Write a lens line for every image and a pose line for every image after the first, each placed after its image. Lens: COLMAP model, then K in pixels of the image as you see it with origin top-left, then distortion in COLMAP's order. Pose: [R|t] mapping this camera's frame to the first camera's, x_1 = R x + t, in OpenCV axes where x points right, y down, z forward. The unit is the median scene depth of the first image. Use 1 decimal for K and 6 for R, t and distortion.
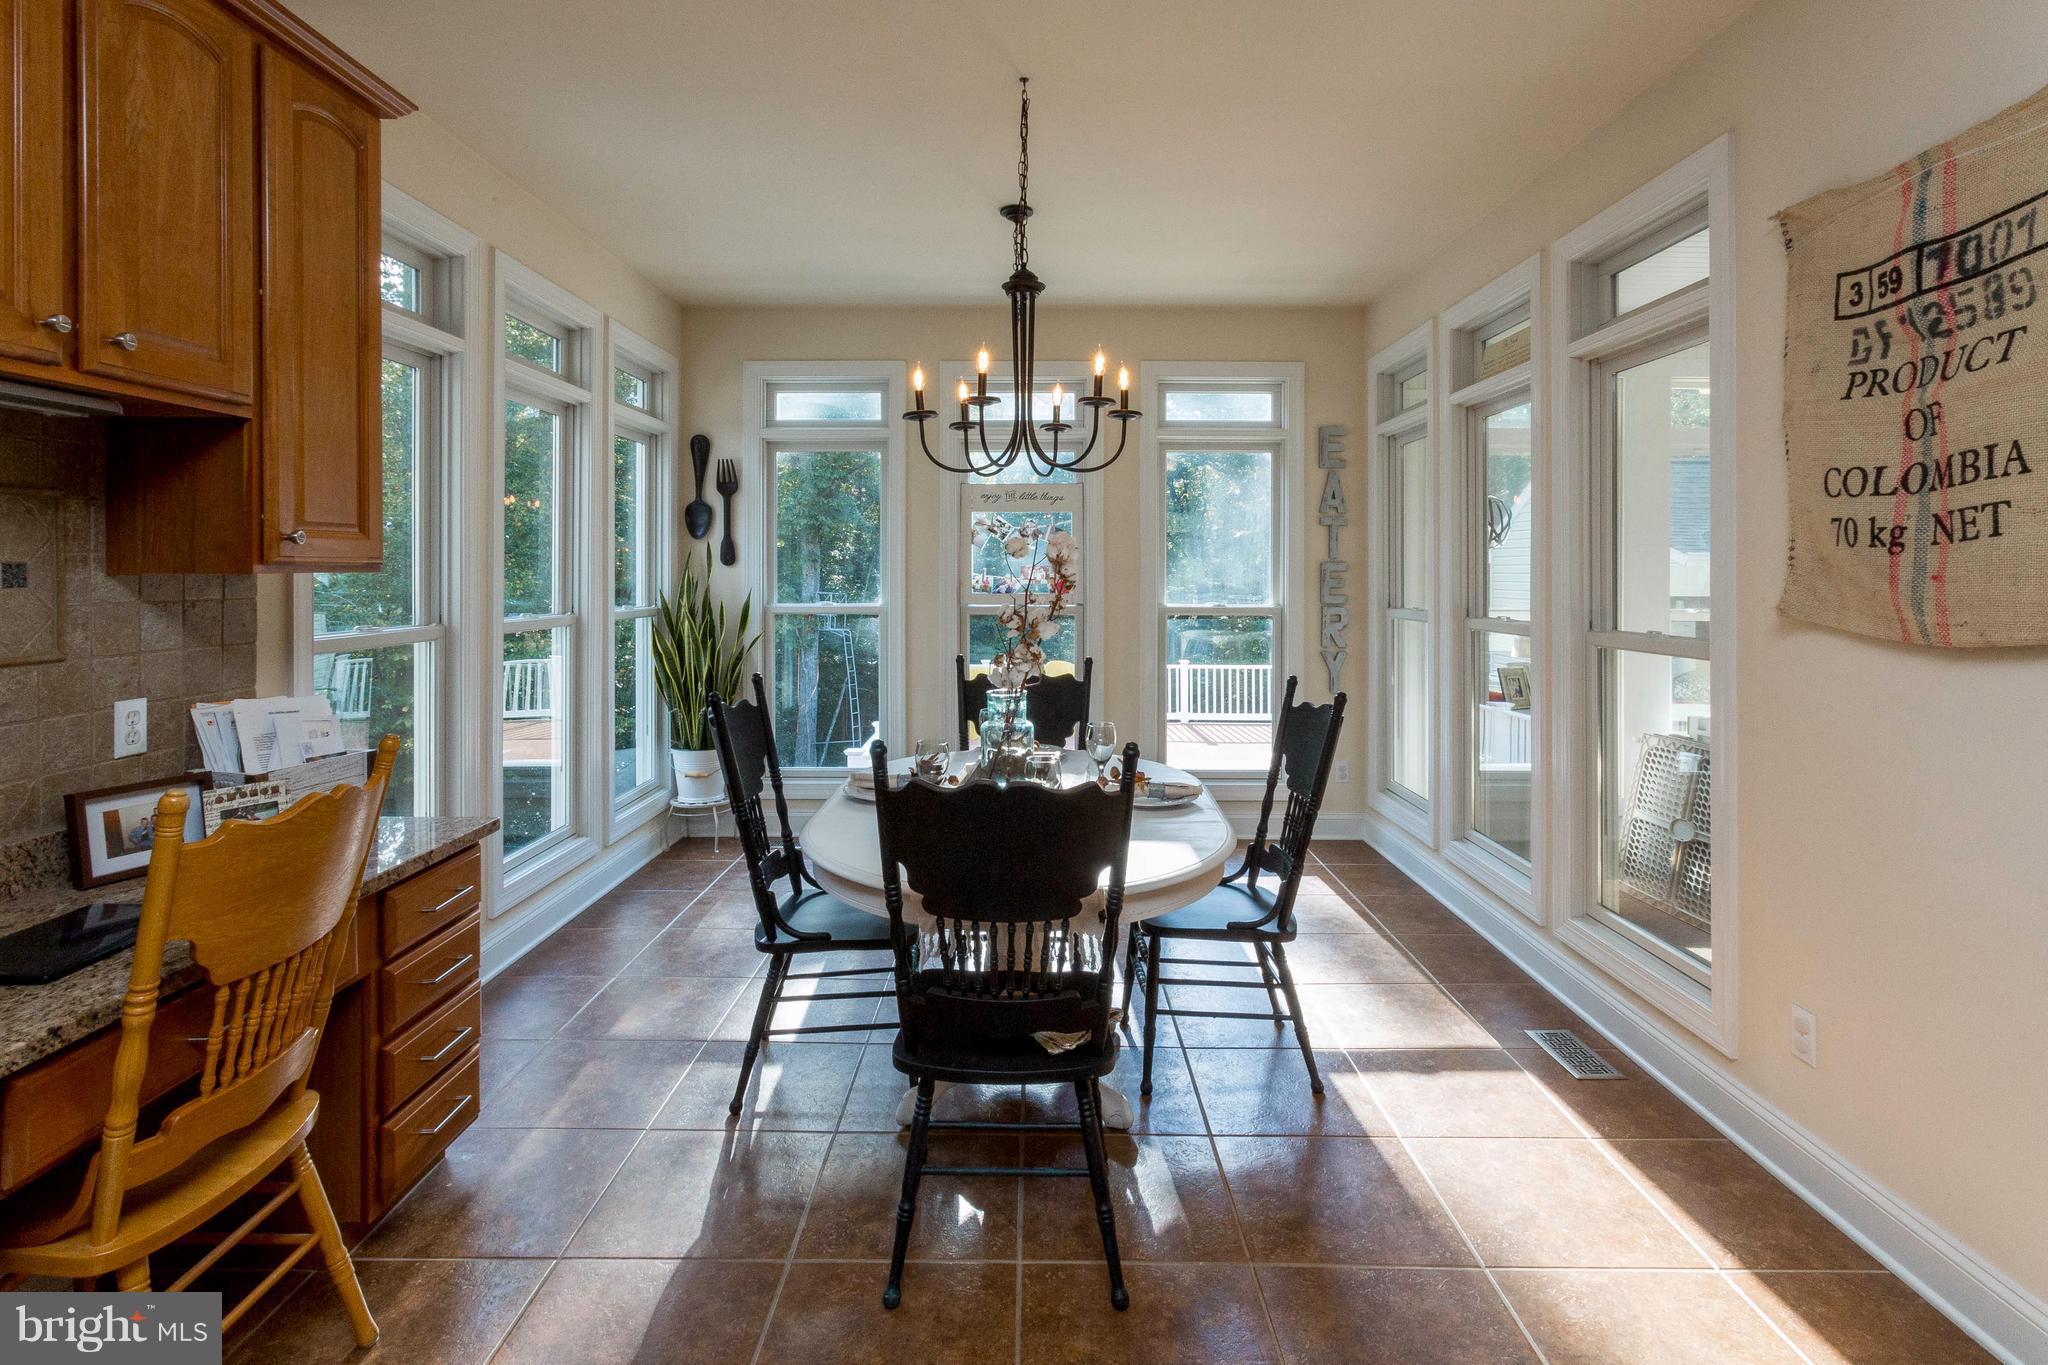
lens RADIAL K [[983.2, 0, 1020.0], [0, 983.2, 581.8], [0, 0, 1]] dist [0.002327, -0.003086]
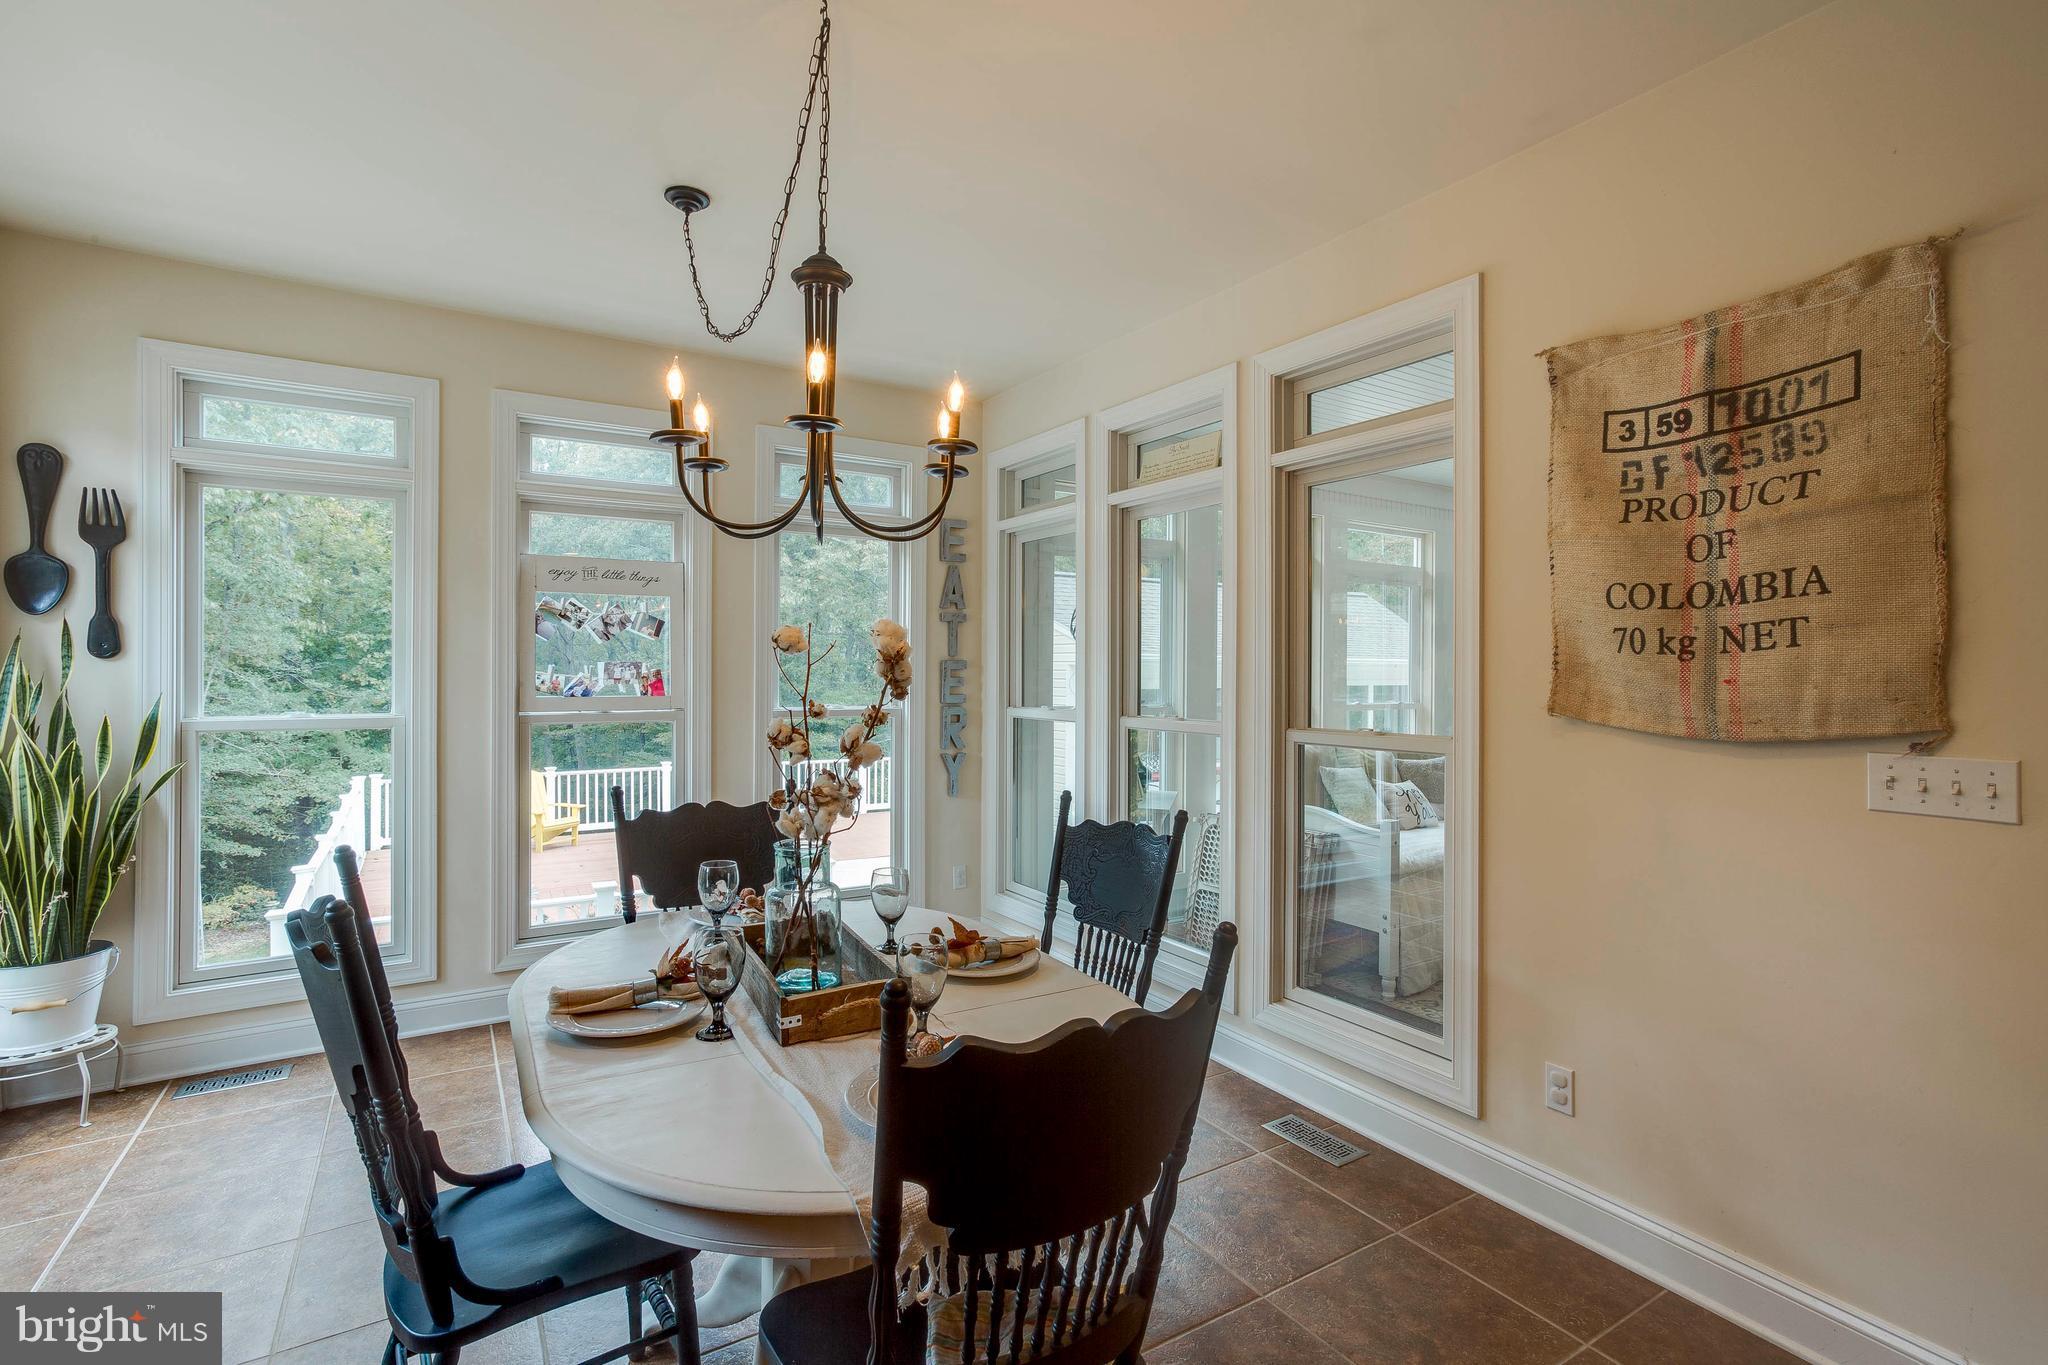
lens RADIAL K [[960.3, 0, 1025.8], [0, 960.3, 675.8], [0, 0, 1]] dist [-0.004393, 0.002482]
pose [[0.844626, -0.000430, 0.535356, -0.355073], [0.001279, 0.999998, -0.001214, -0.010424], [-0.535355, 0.001710, 0.844626, 0.474610]]
